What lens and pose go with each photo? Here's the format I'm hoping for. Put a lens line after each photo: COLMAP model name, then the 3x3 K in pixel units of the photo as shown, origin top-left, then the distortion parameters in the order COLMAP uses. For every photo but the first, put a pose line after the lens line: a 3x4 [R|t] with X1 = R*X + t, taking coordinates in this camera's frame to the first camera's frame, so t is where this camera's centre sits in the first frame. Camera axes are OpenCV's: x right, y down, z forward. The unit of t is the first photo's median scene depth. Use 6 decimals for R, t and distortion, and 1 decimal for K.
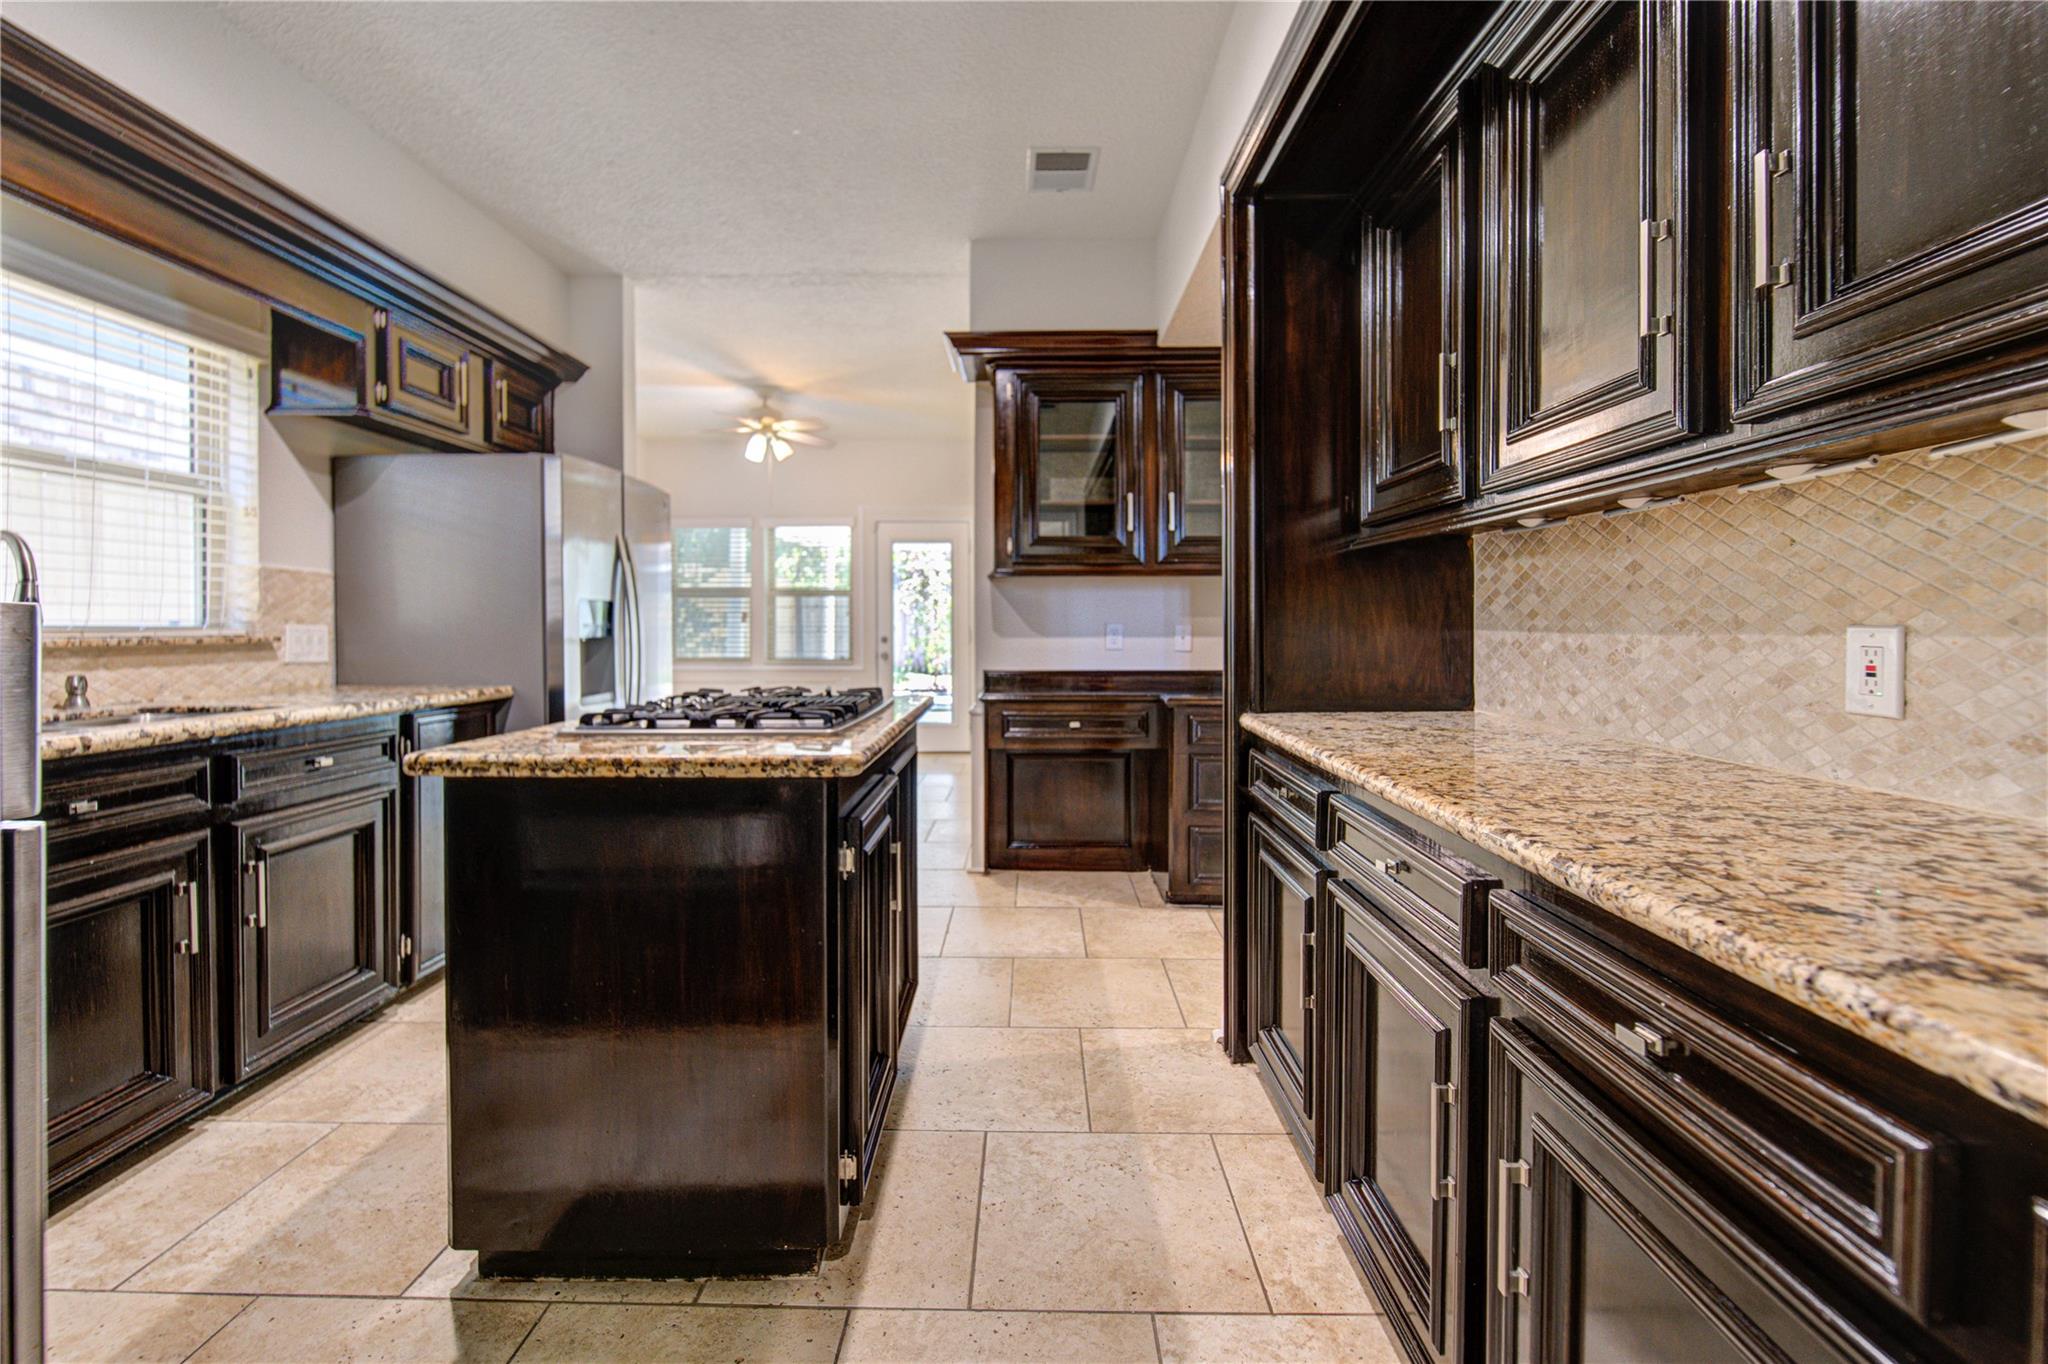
lens RADIAL K [[861.2, 0, 1032.7], [0, 861.2, 641.2], [0, 0, 1]] dist [-0.000687, -0.000524]
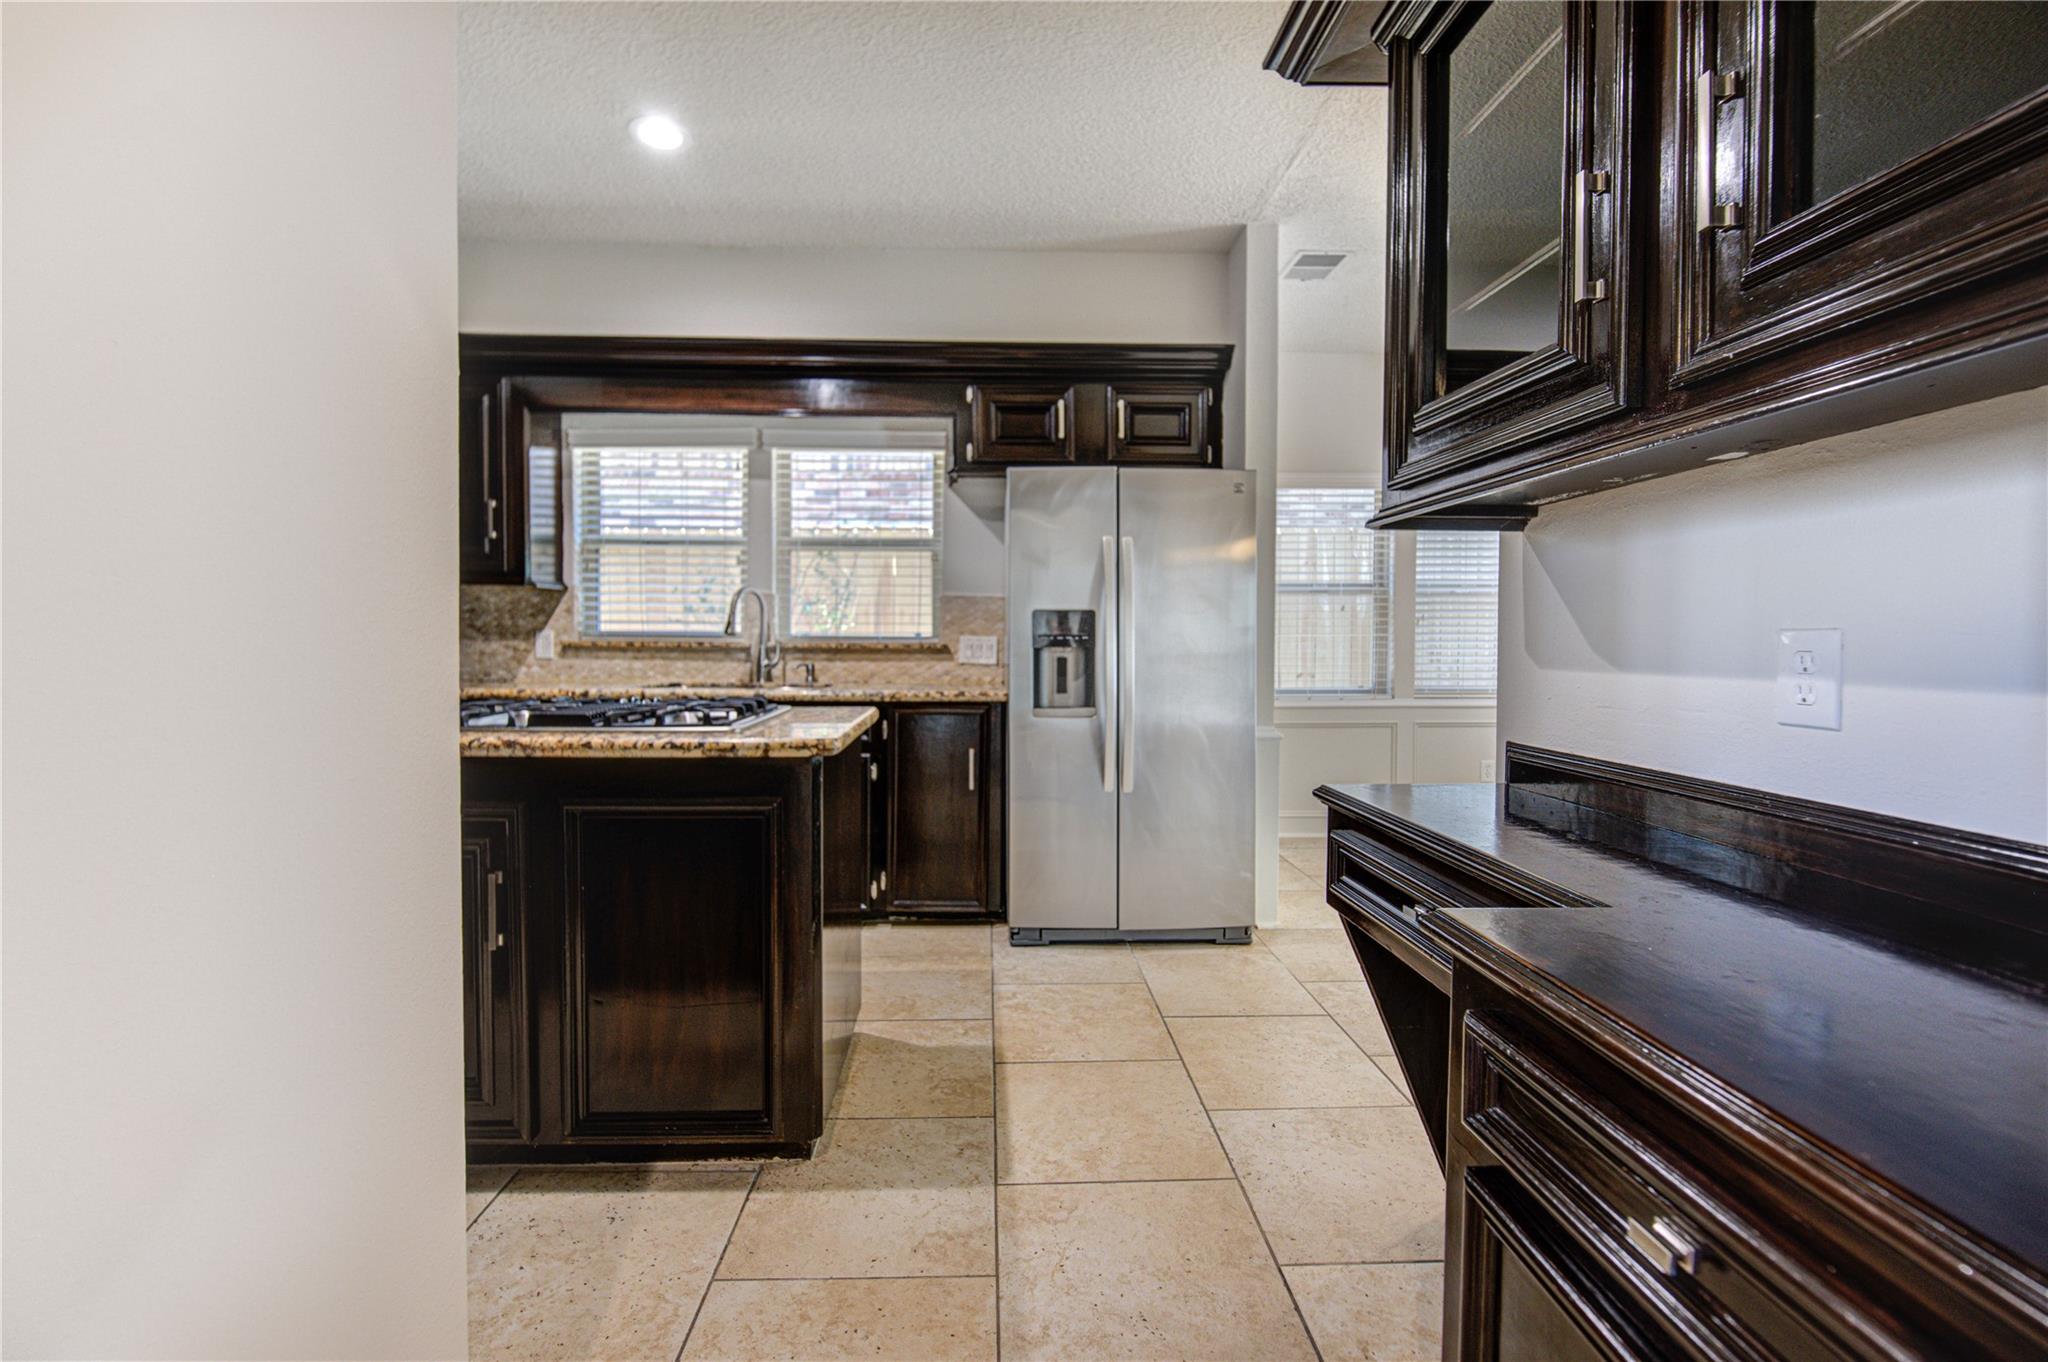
lens RADIAL K [[839.6, 0, 1014.4], [0, 839.6, 649.0], [0, 0, 1]] dist [-0.002228, -0.000161]
pose [[0.022397, 0.012517, -0.999671, 0.480338], [-0.021616, 0.999694, 0.012033, -0.015813], [0.999515, 0.021339, 0.022660, 1.036402]]
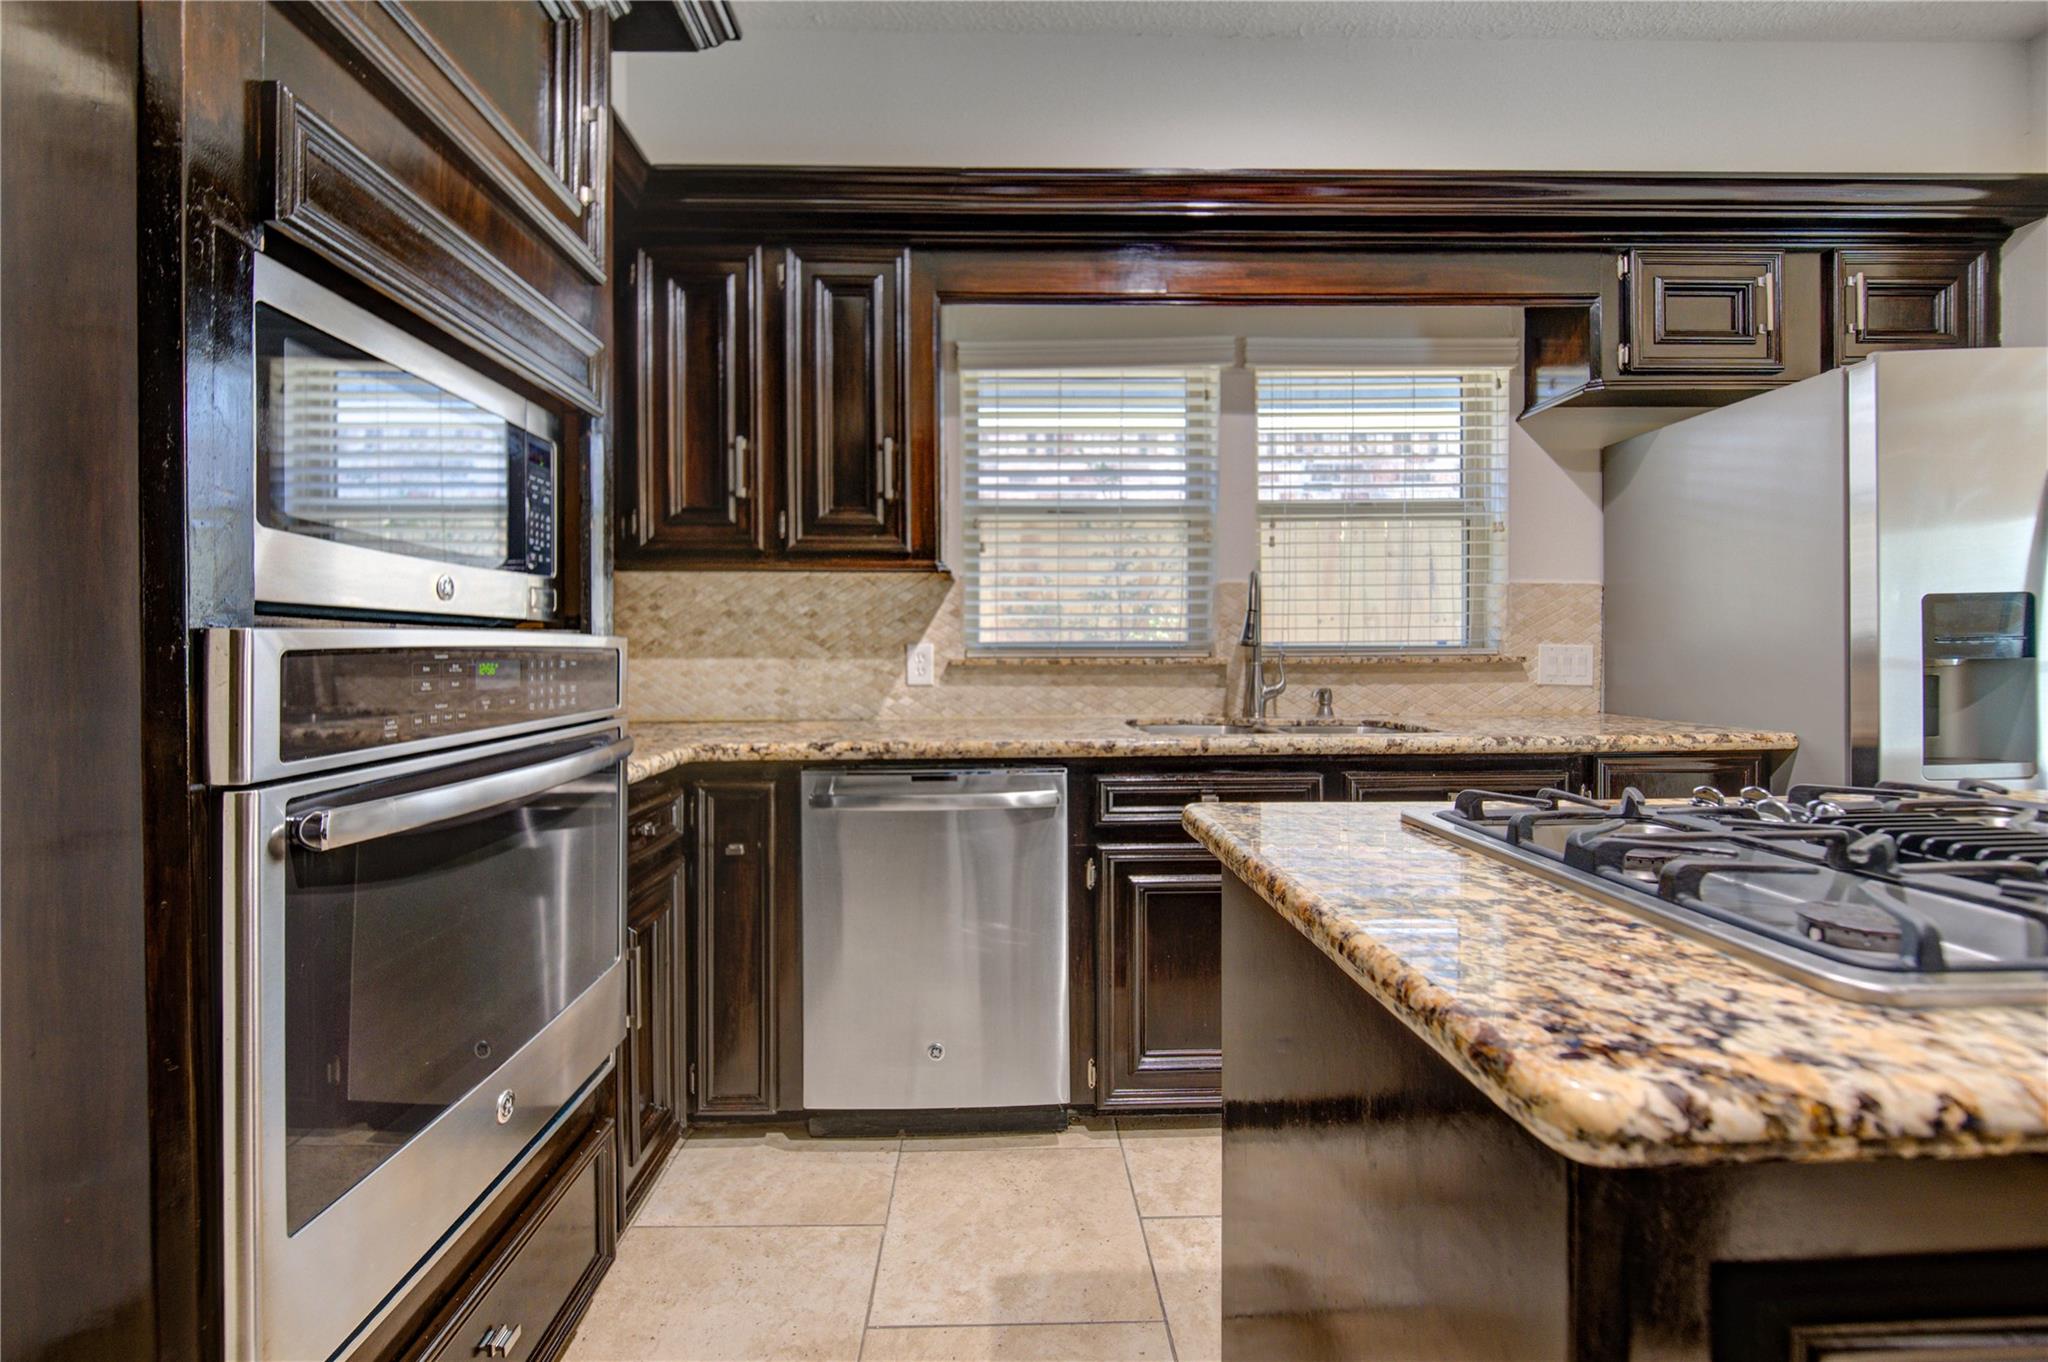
lens RADIAL K [[857.6, 0, 1014.5], [0, 857.6, 655.0], [0, 0, 1]] dist [-0.001760, -0.000449]
pose [[0.012531, 0.004694, -0.999910, 0.043130], [-0.009445, 0.999945, 0.004576, -0.005591], [0.999877, 0.009387, 0.012575, 0.418802]]
